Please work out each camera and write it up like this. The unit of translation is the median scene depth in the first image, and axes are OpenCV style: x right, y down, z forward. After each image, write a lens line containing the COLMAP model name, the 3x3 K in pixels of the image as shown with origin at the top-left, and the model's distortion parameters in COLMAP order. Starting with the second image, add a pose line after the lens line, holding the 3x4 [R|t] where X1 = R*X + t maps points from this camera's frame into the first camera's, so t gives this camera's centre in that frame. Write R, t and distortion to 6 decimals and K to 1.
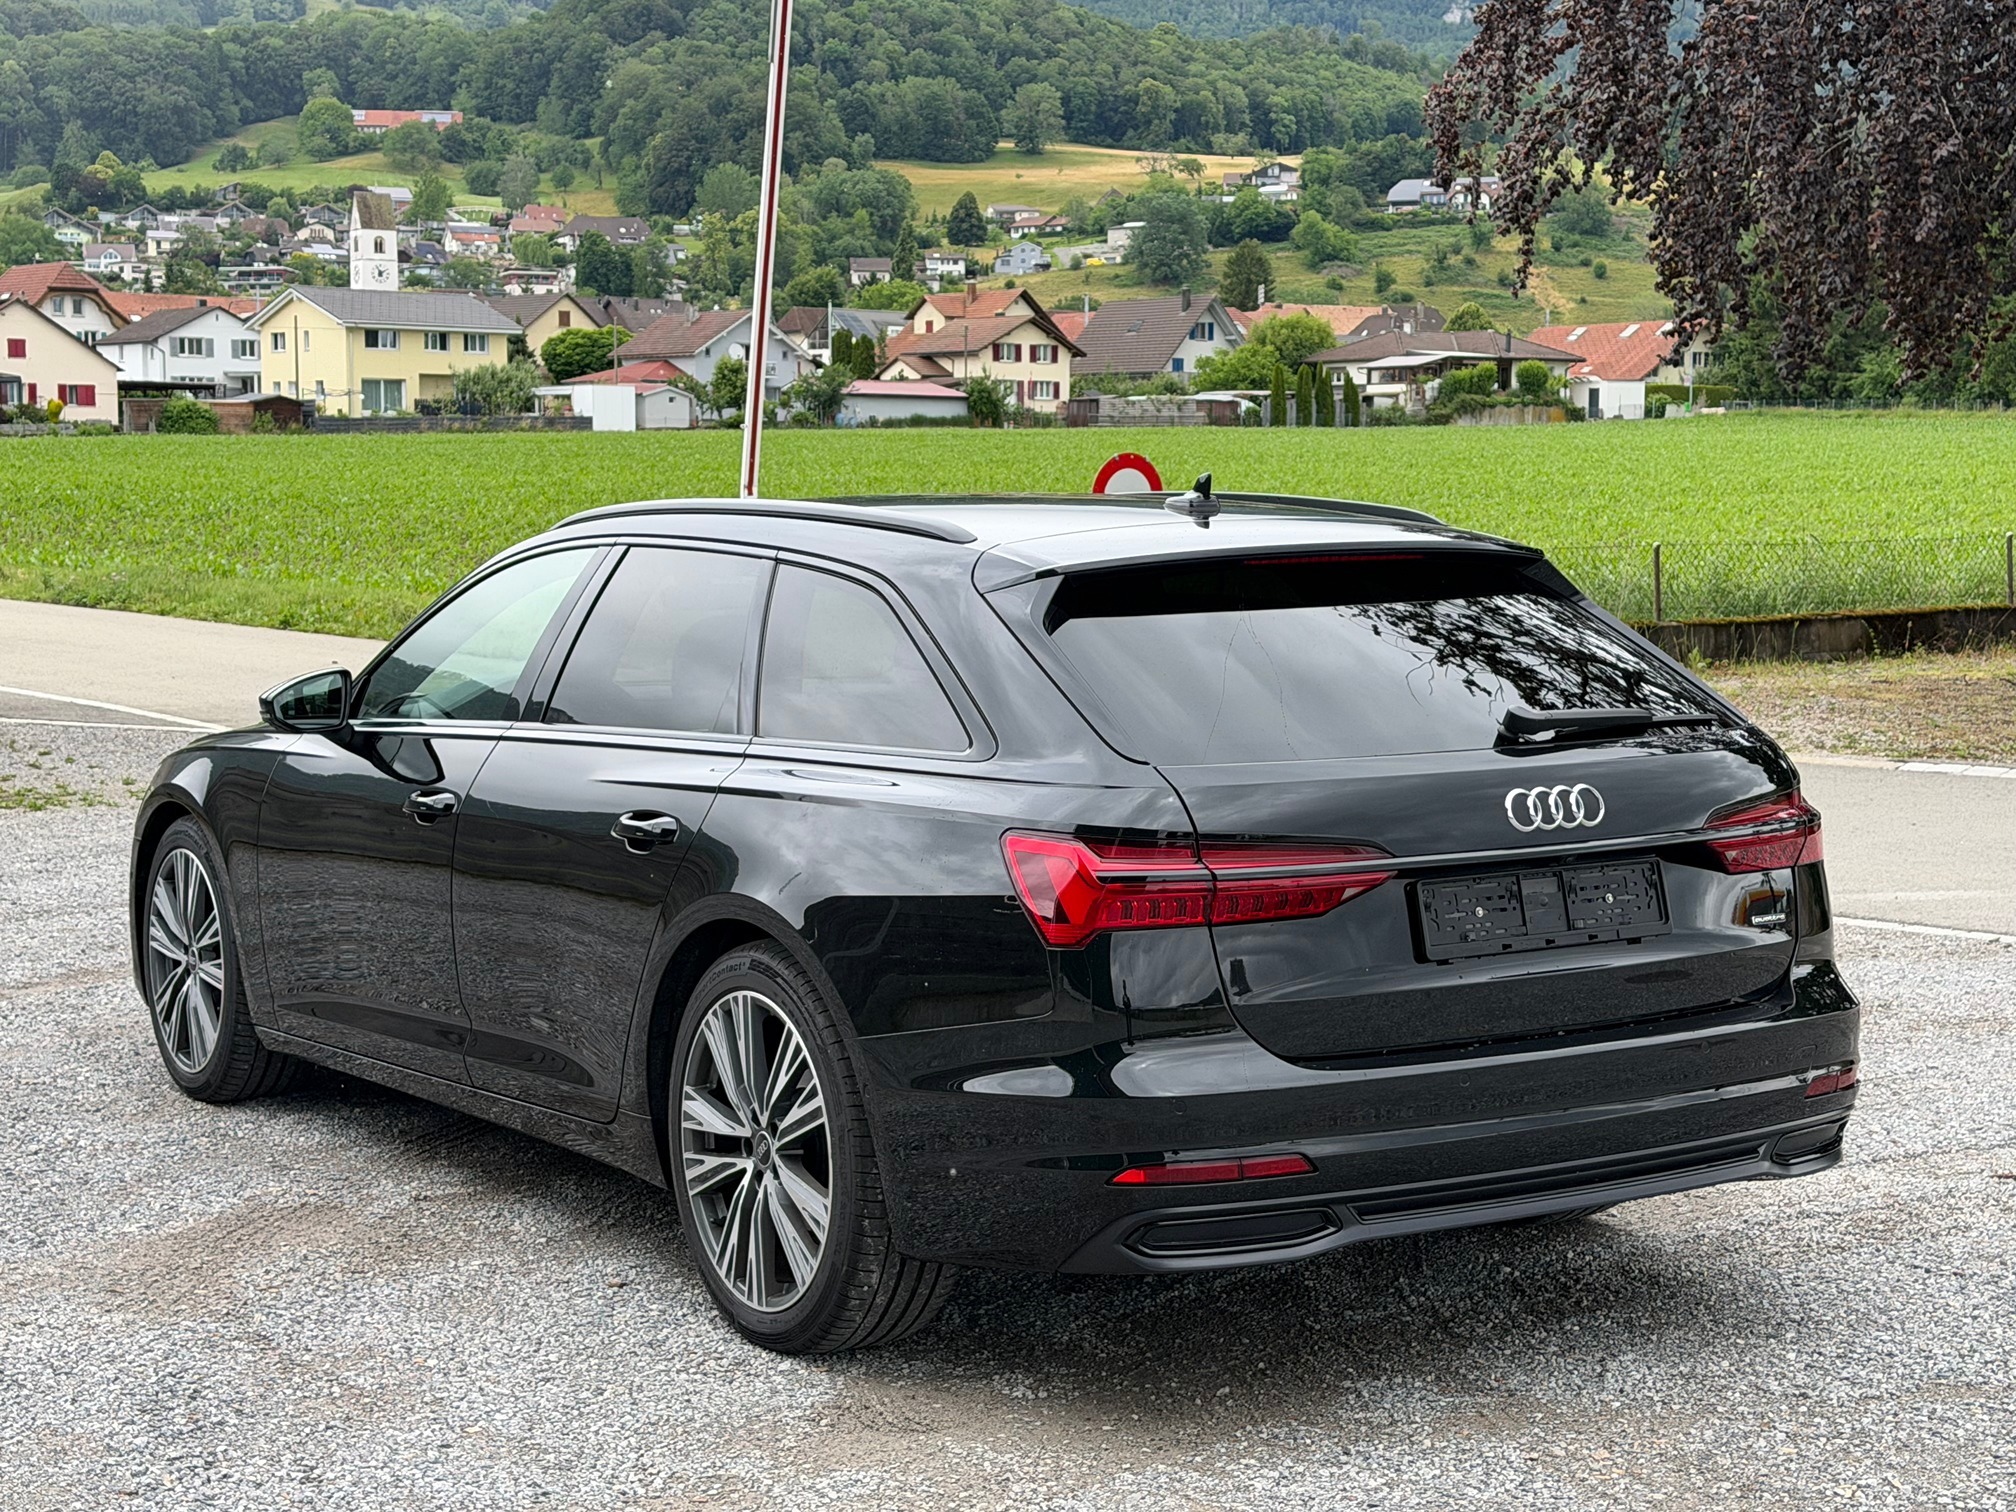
lens RADIAL K [[3239.0, 0, 1000.1], [0, 3239.0, 743.9], [0, 0, 1]] dist [0.099444, 0.000000]
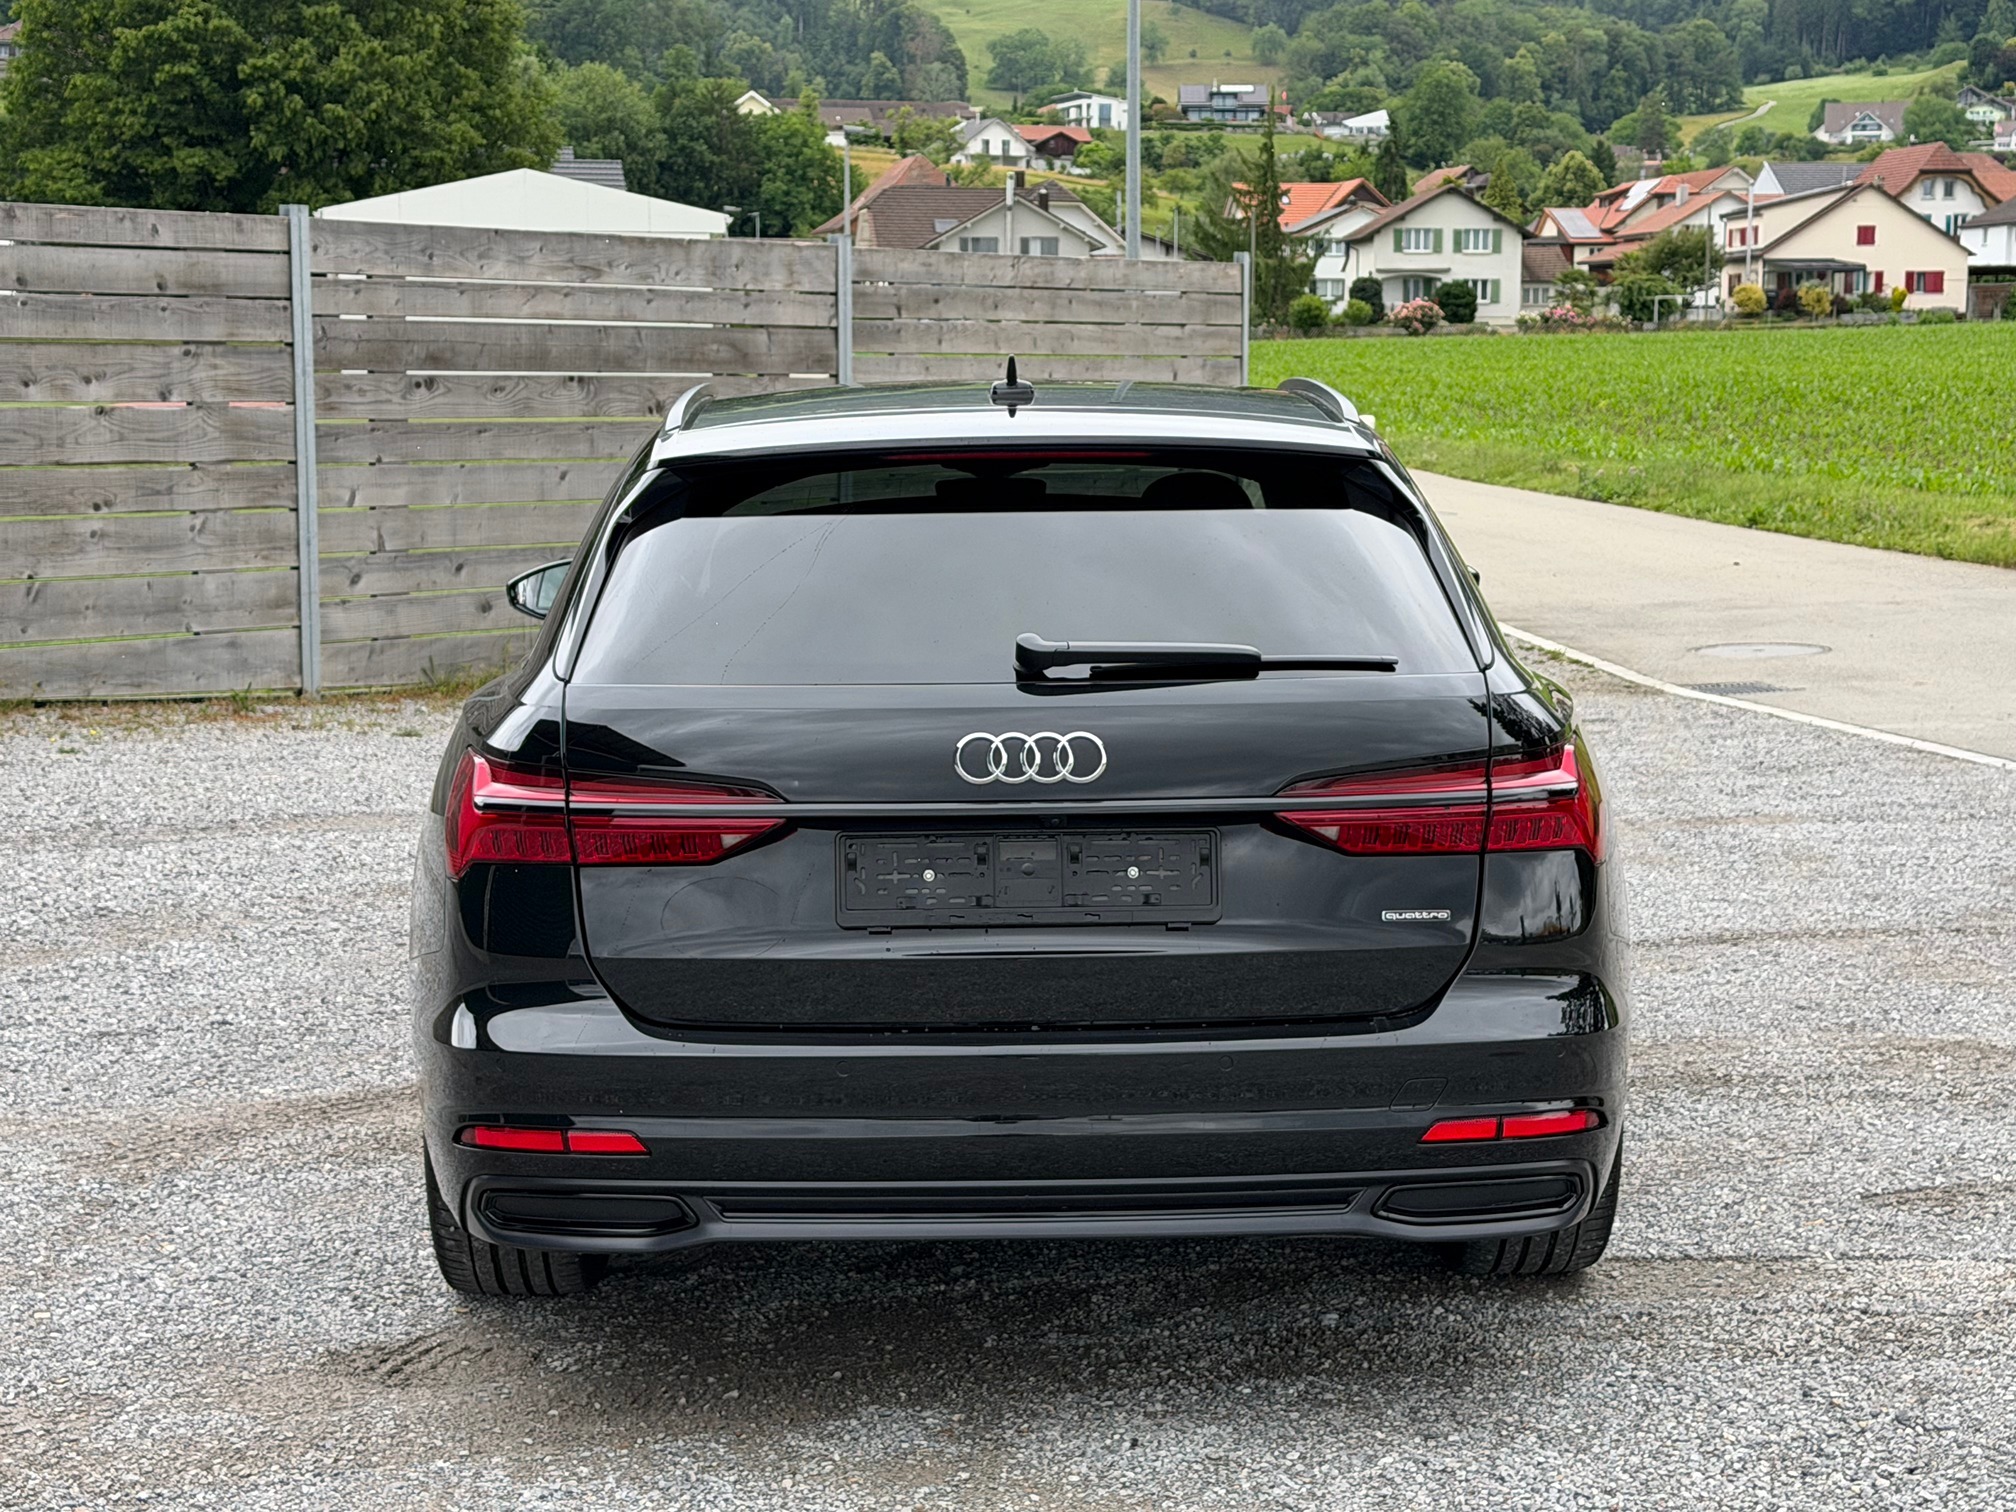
lens RADIAL K [[3352.4, 0, 1004.6], [0, 3352.4, 758.2], [0, 0, 1]] dist [0.111878, 0.000000]
pose [[0.851998, 0.057525, -0.520376, 0.599031], [-0.040184, 0.998199, 0.044553, -0.017822], [0.522001, -0.017048, 0.852774, 0.259615]]
